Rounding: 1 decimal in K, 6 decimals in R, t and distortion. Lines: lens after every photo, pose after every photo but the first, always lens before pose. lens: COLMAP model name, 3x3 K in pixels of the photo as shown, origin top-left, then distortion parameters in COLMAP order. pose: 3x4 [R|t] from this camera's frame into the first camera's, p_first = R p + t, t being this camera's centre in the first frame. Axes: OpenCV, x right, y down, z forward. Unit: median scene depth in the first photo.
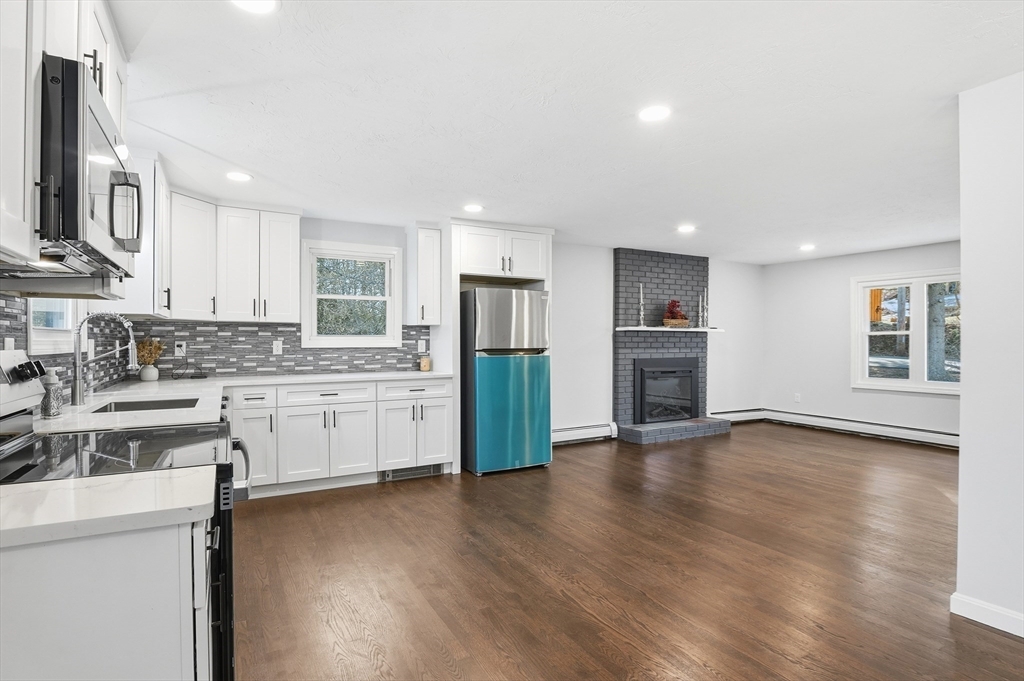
lens RADIAL K [[515.4, 0, 505.8], [0, 515.4, 341.5], [0, 0, 1]] dist [-0.019186, -0.000293]
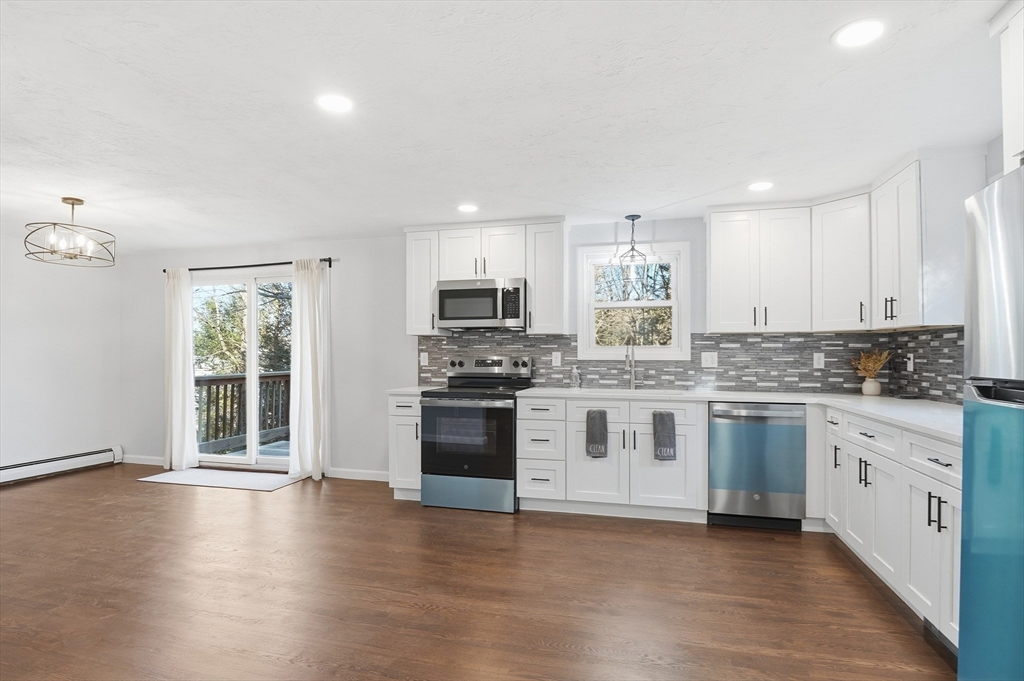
lens RADIAL K [[530.2, 0, 511.7], [0, 530.2, 349.9], [0, 0, 1]] dist [-0.017696, -0.000431]
pose [[-0.693048, -0.004101, -0.720880, 0.408973], [-0.001353, 0.999989, -0.004388, -0.001738], [0.720890, -0.002066, -0.693046, 1.026240]]
